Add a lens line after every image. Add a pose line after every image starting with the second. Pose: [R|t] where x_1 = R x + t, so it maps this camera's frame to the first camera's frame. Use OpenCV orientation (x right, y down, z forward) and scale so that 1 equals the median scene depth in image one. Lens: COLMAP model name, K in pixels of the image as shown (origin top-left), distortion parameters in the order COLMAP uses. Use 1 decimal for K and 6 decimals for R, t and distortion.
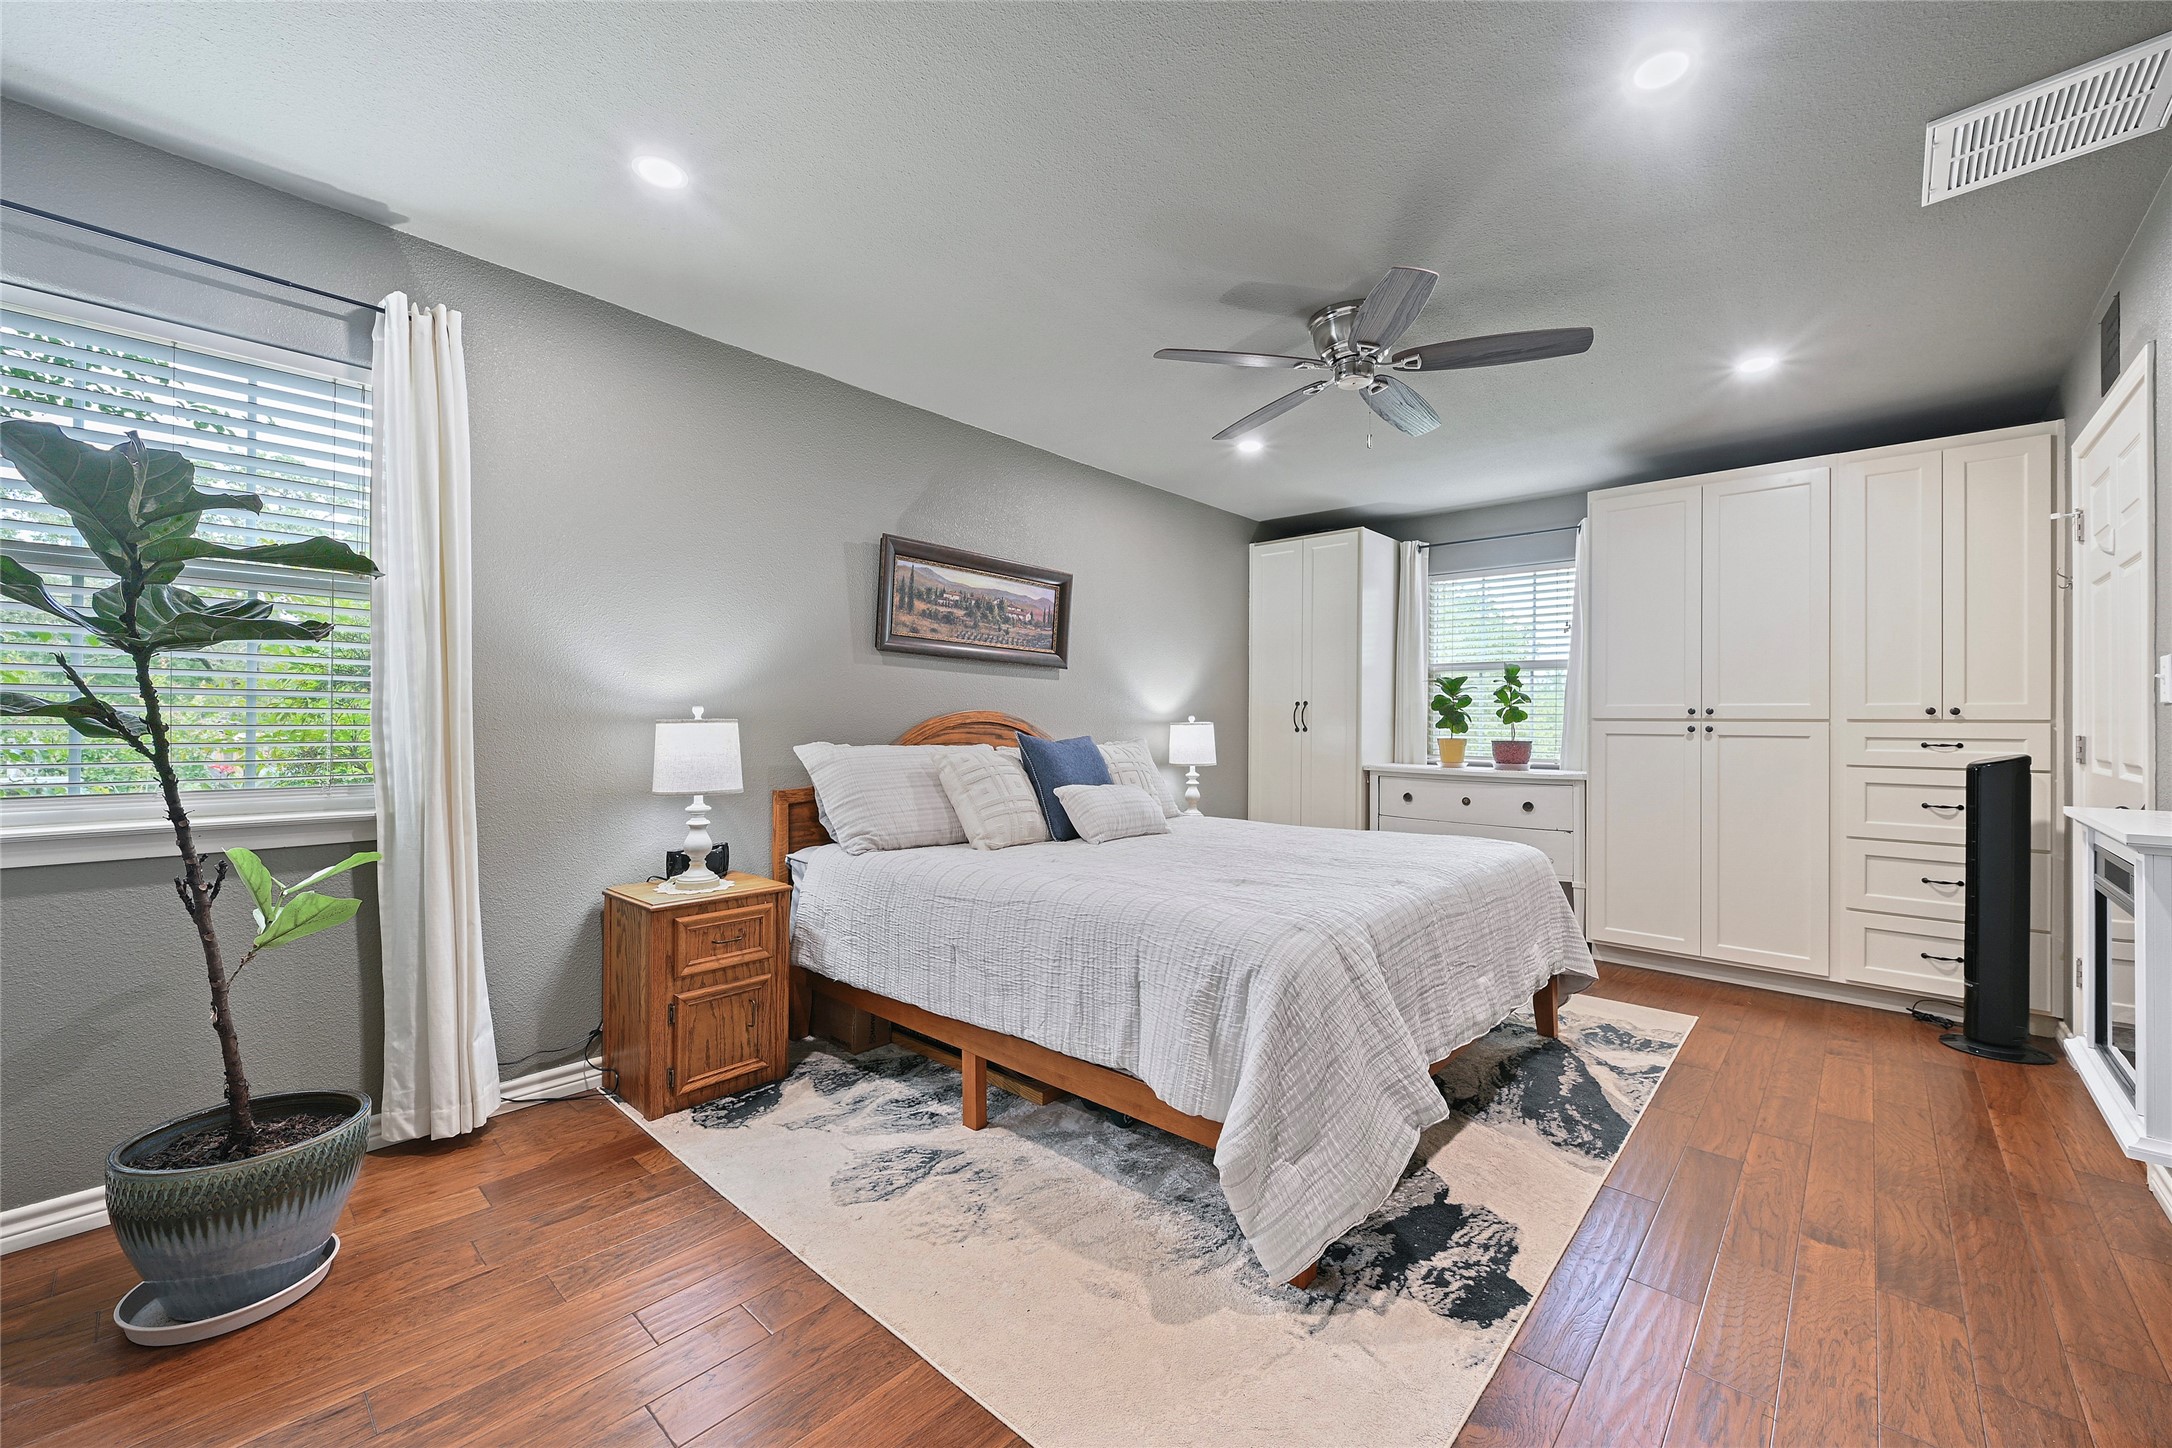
lens RADIAL K [[850.6, 0, 1088.8], [0, 850.6, 723.7], [0, 0, 1]] dist [-0.001135, 0.000338]
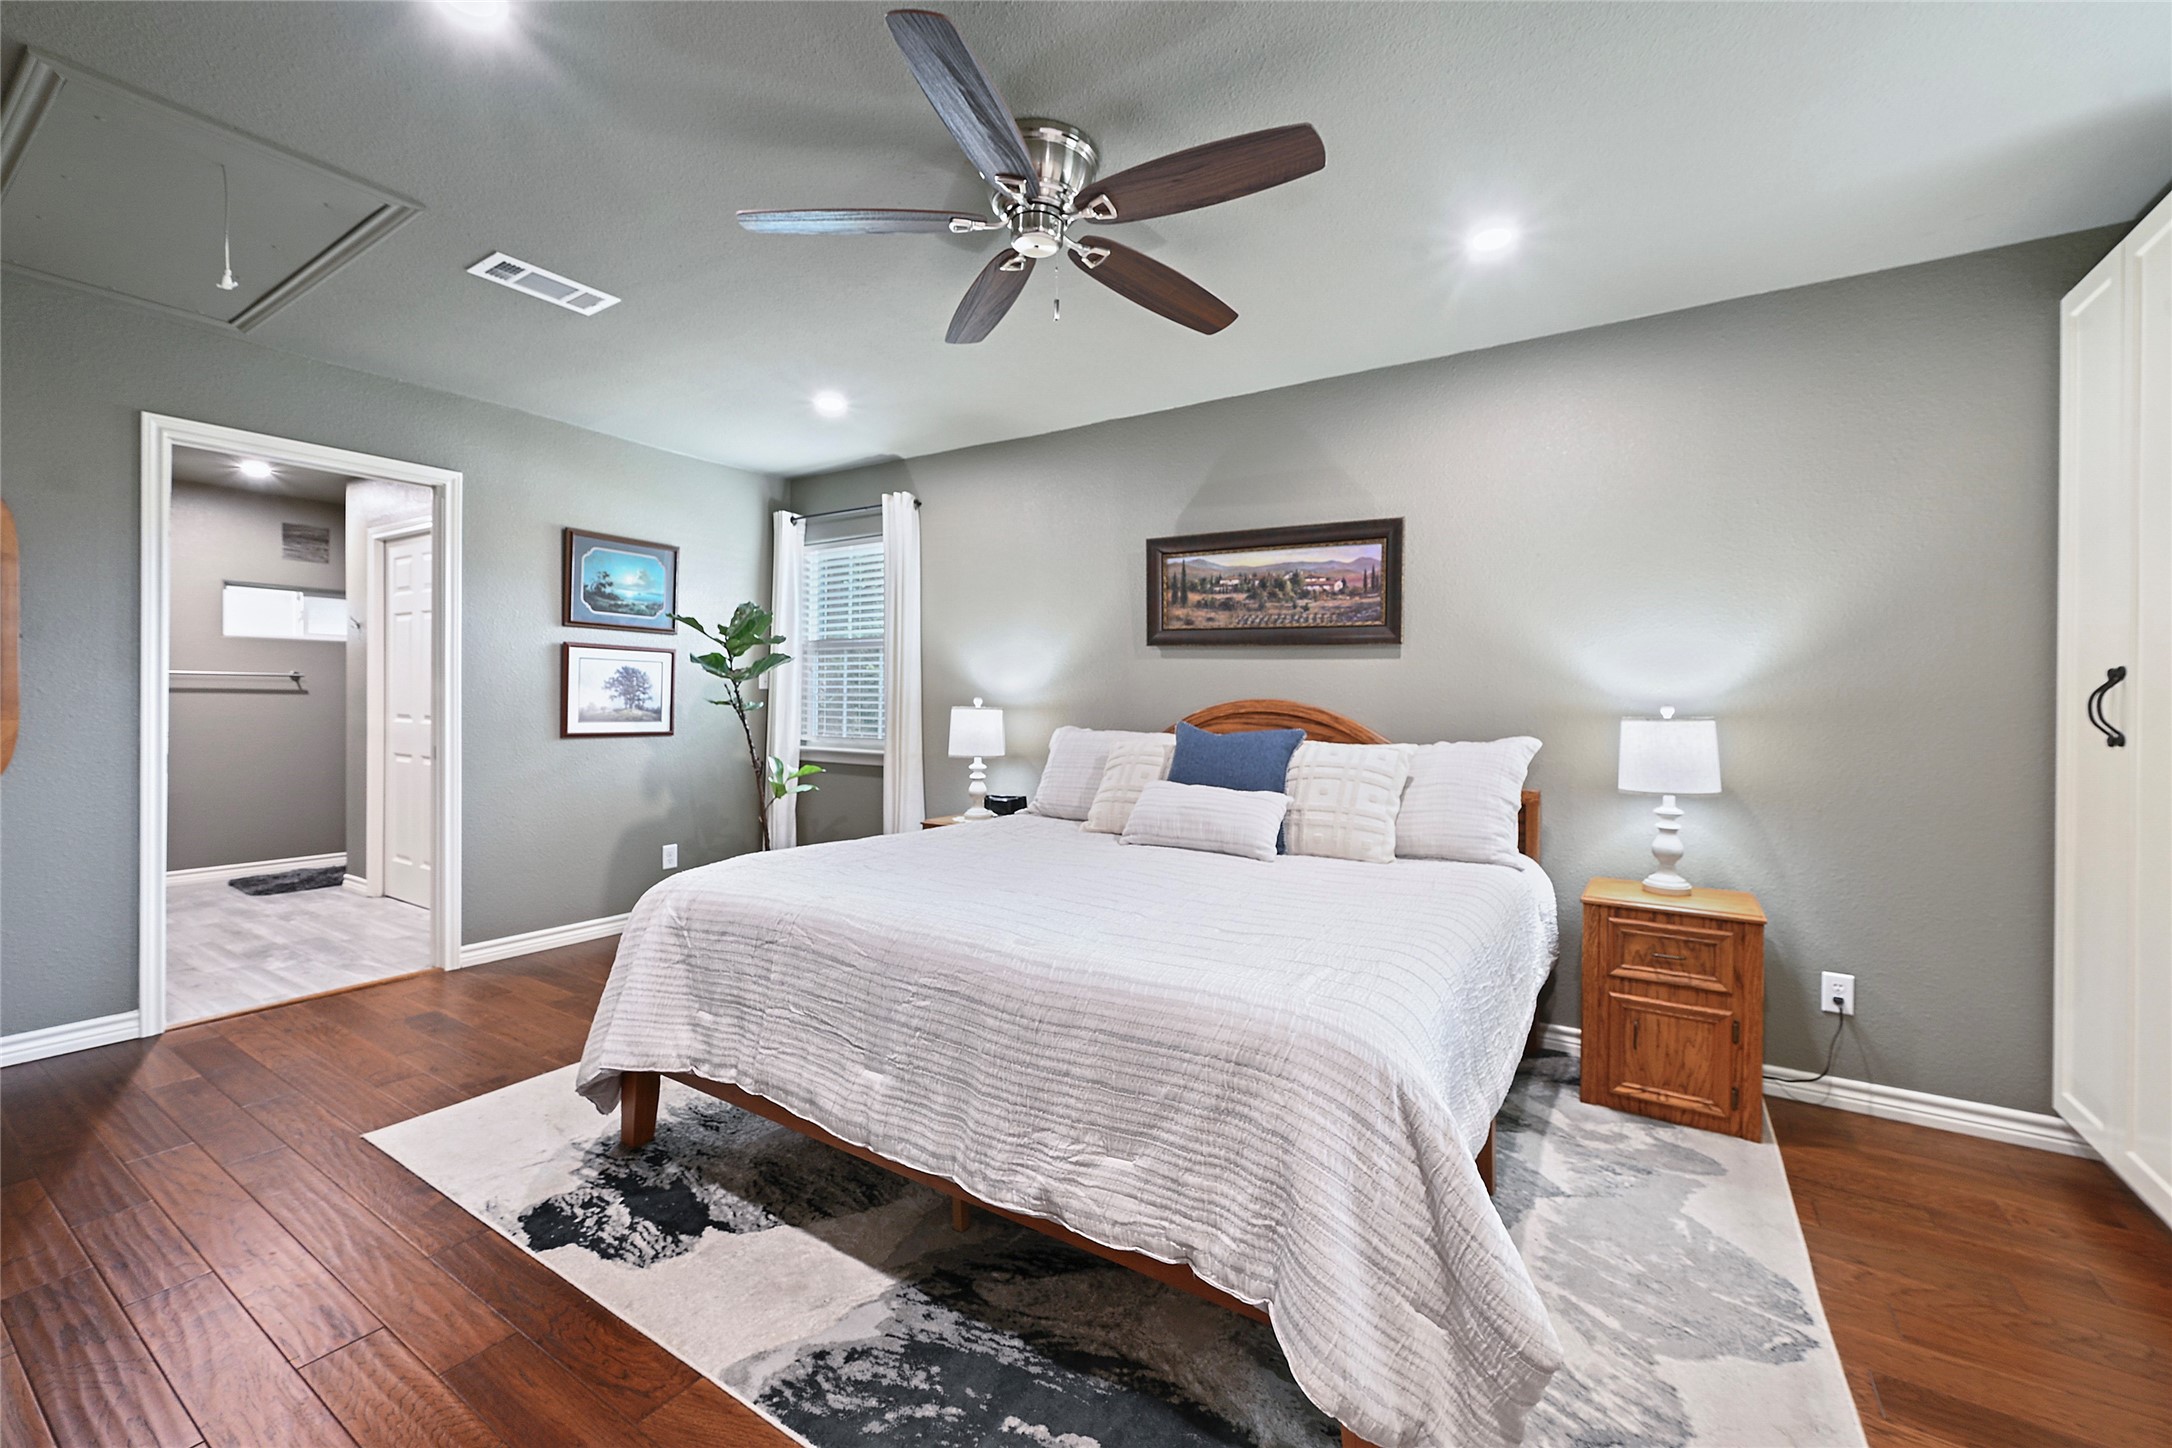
lens RADIAL K [[850.6, 0, 1092.8], [0, 850.6, 715.6], [0, 0, 1]] dist [-0.001135, 0.000338]
pose [[0.186156, 0.011813, -0.982449, 0.799187], [-0.009337, 0.999904, 0.010254, -0.005911], [0.982476, 0.007264, 0.186248, 0.702368]]
